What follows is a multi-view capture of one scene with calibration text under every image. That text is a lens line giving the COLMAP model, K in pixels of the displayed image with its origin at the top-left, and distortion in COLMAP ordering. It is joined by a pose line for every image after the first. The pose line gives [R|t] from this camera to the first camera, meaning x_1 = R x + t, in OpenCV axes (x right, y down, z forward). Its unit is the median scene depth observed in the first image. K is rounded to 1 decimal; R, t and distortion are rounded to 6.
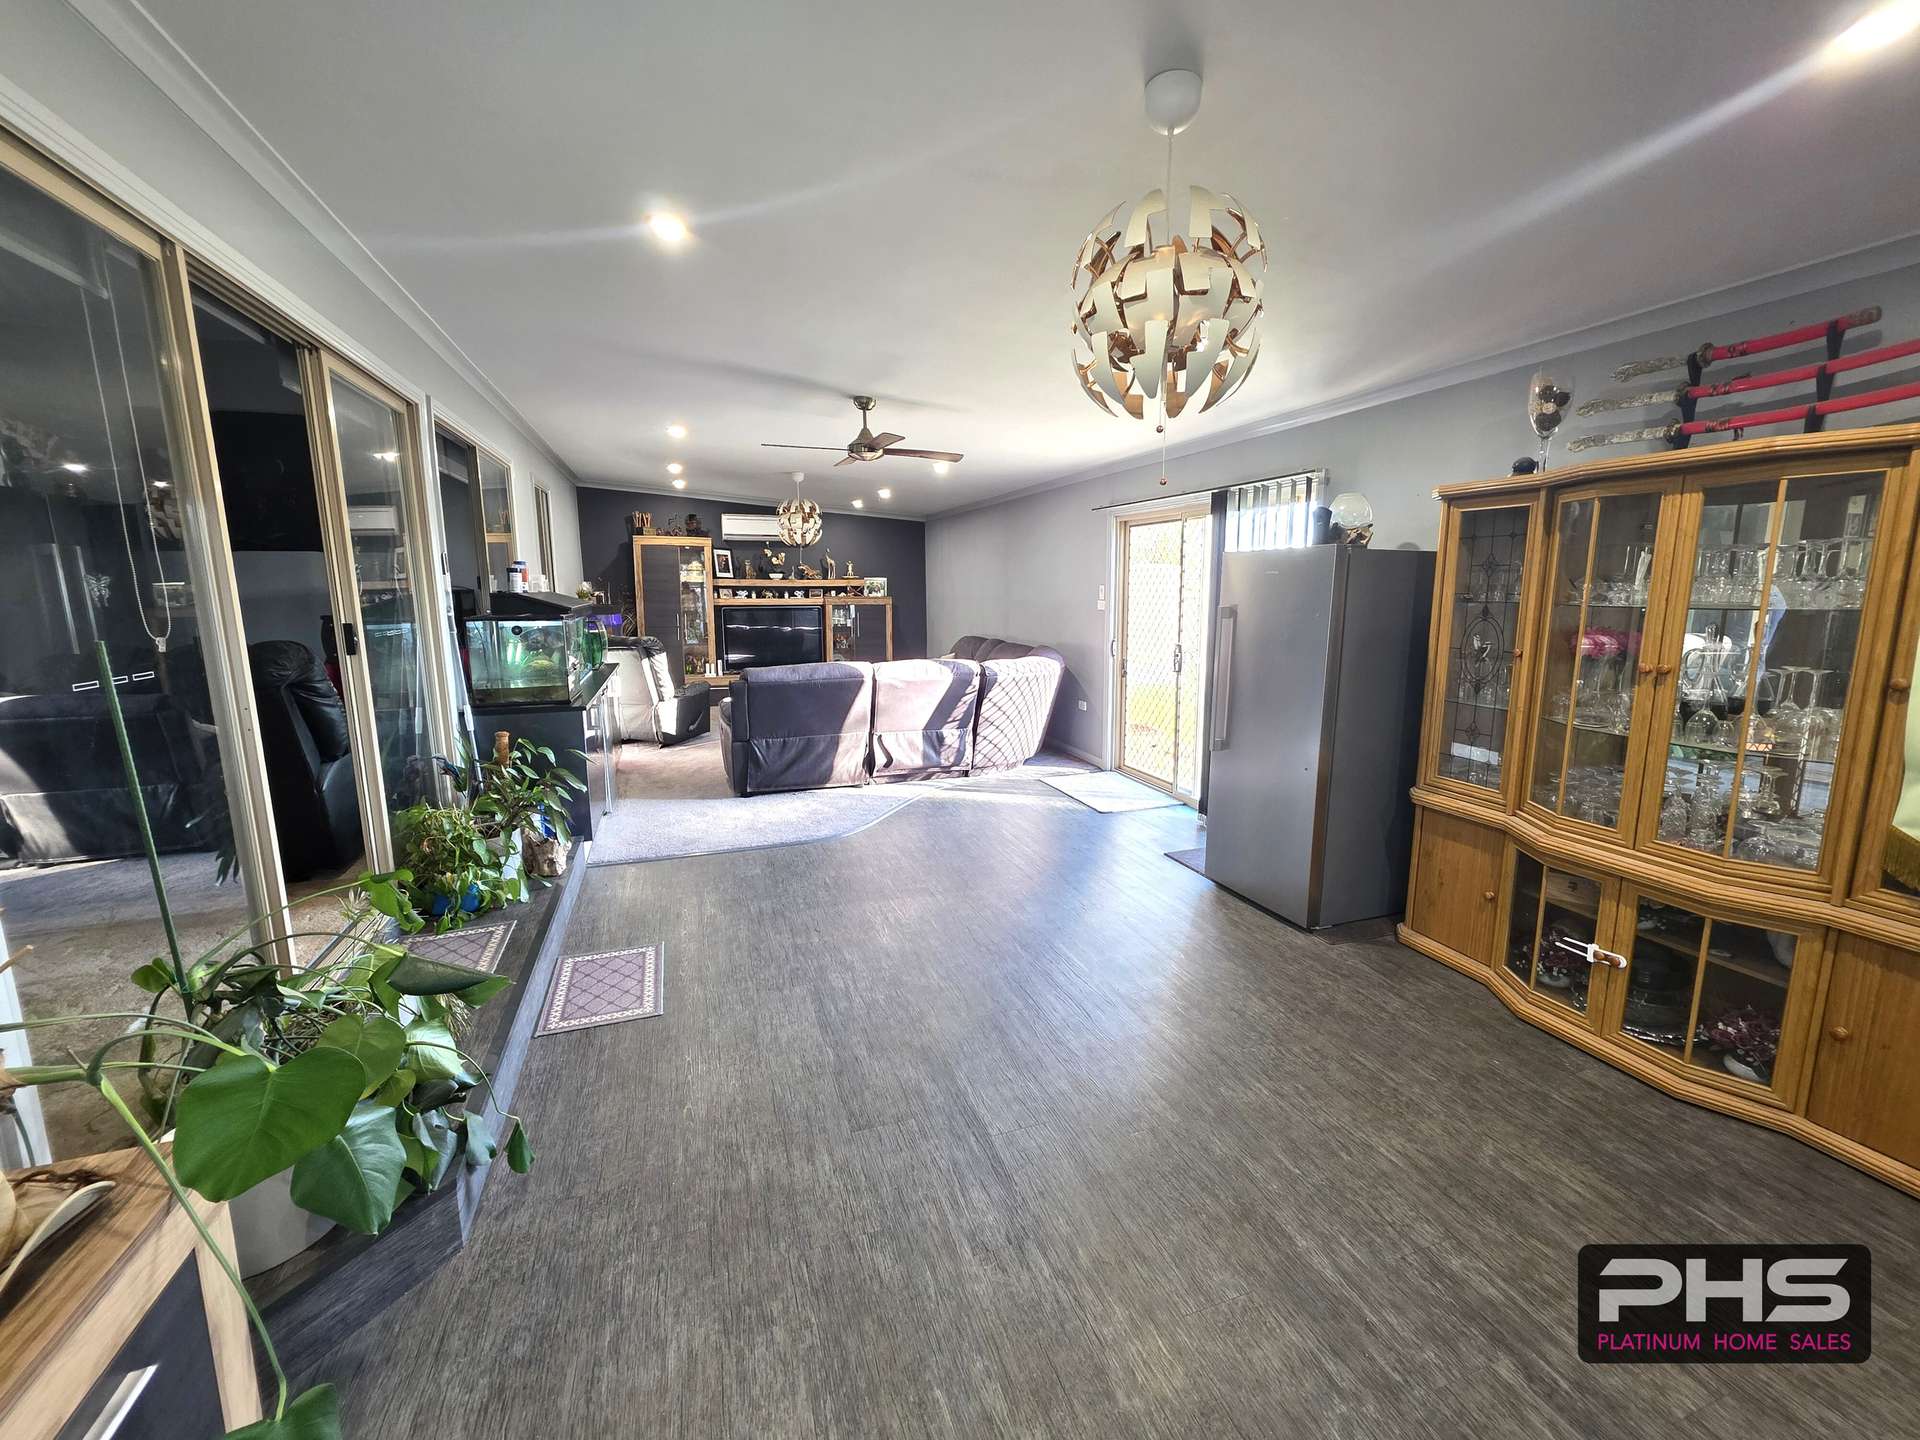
lens RADIAL K [[760.1, 0, 966.1], [0, 760.1, 706.5], [0, 0, 1]] dist [0.001020, 0.000189]
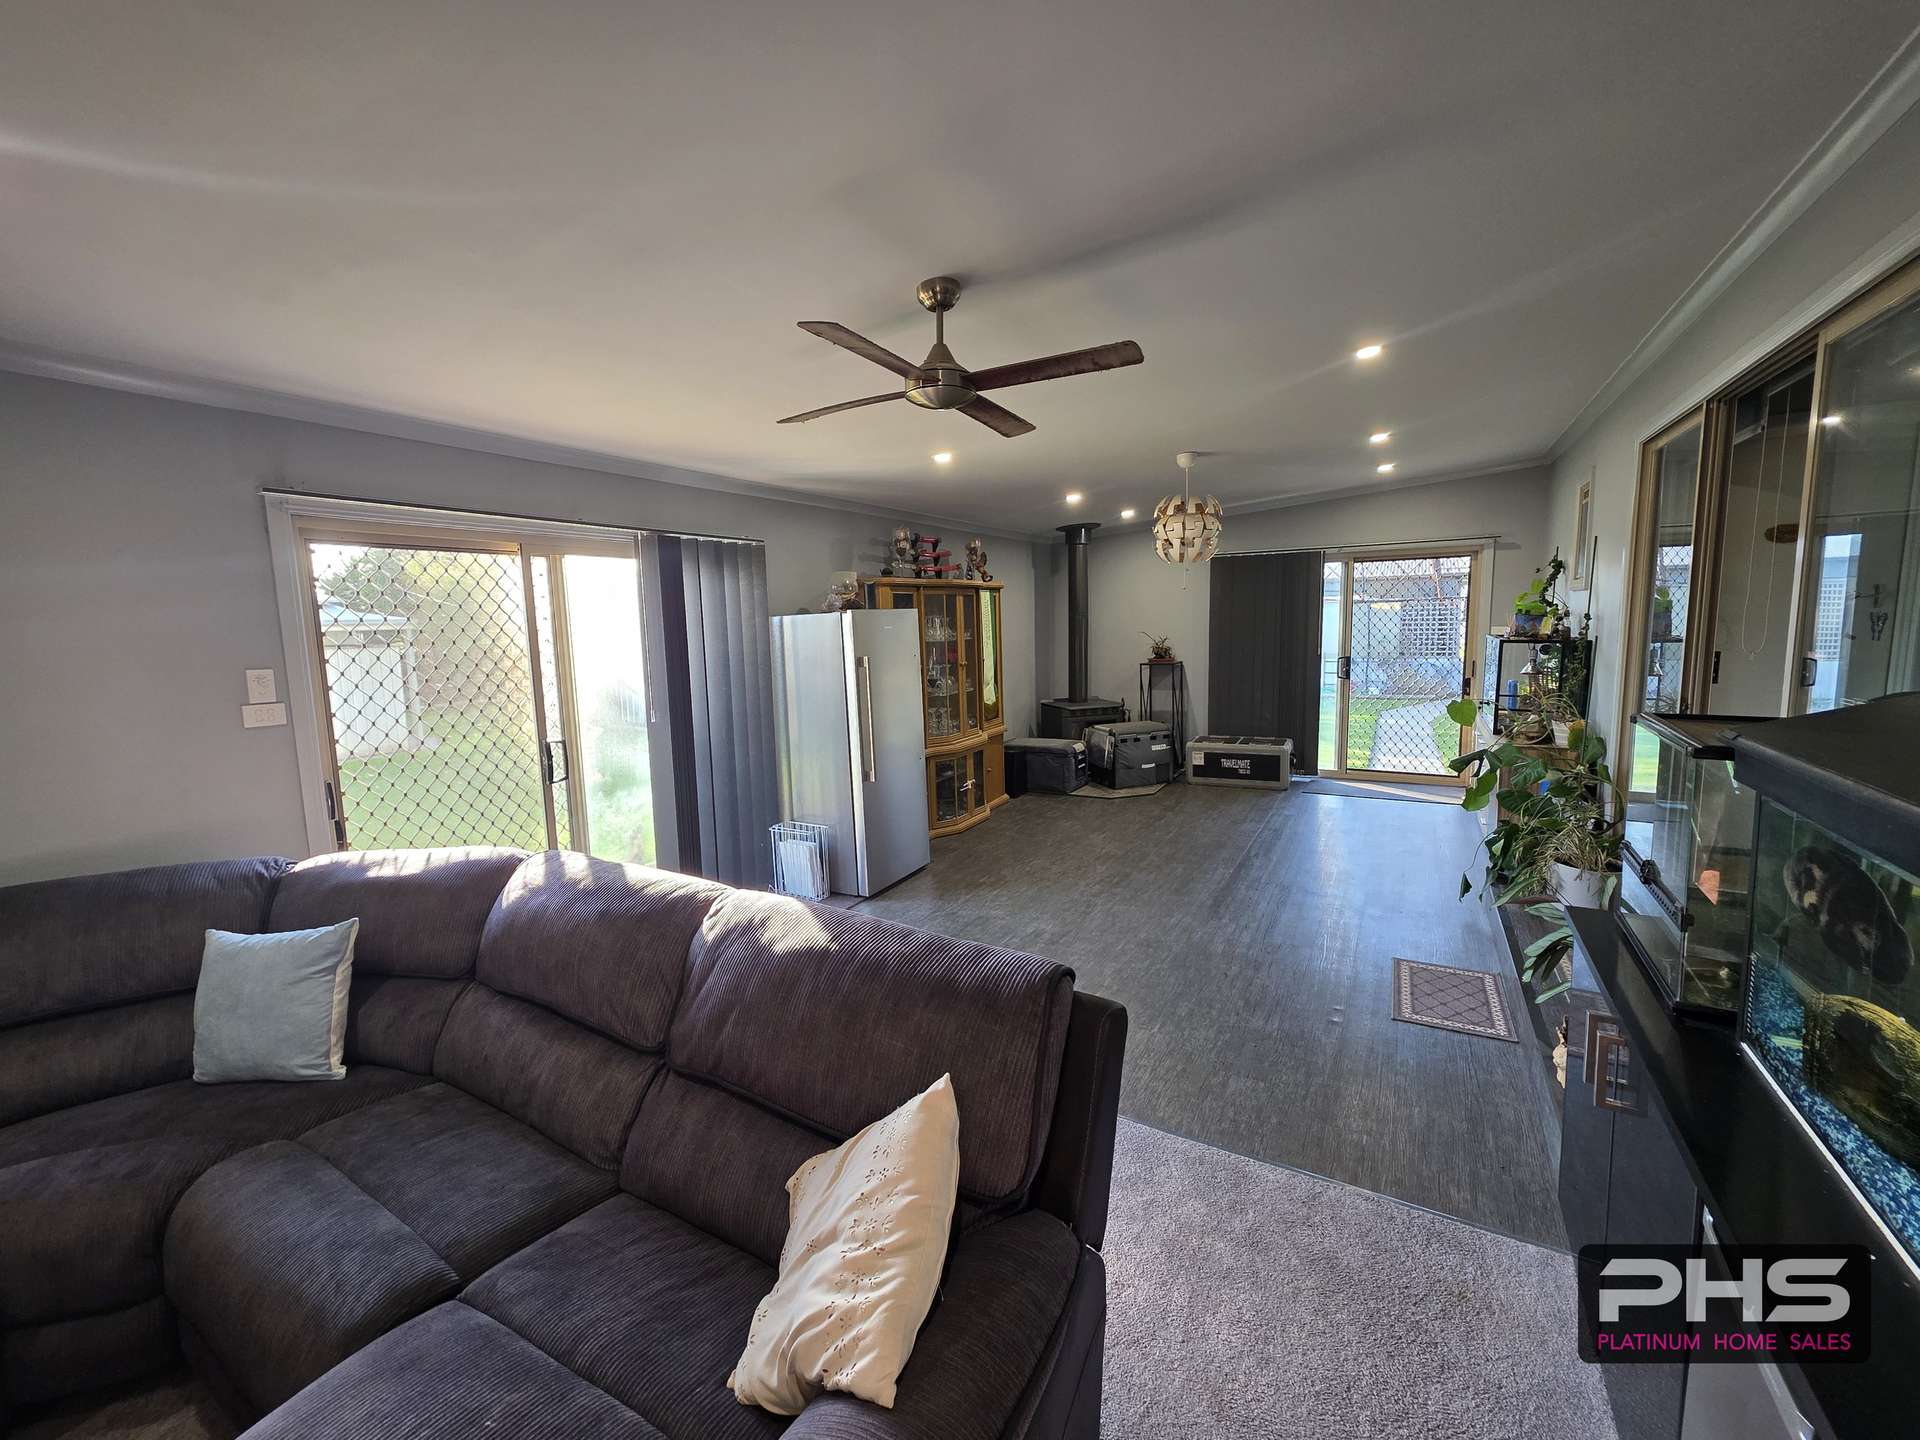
lens RADIAL K [[760.1, 0, 955.8], [0, 760.1, 714.7], [0, 0, 1]] dist [0.001020, 0.000189]
pose [[-0.629501, -0.075310, 0.773342, -0.898893], [0.156222, 0.962700, 0.220915, -0.387677], [-0.761133, 0.259879, -0.594255, 2.222250]]
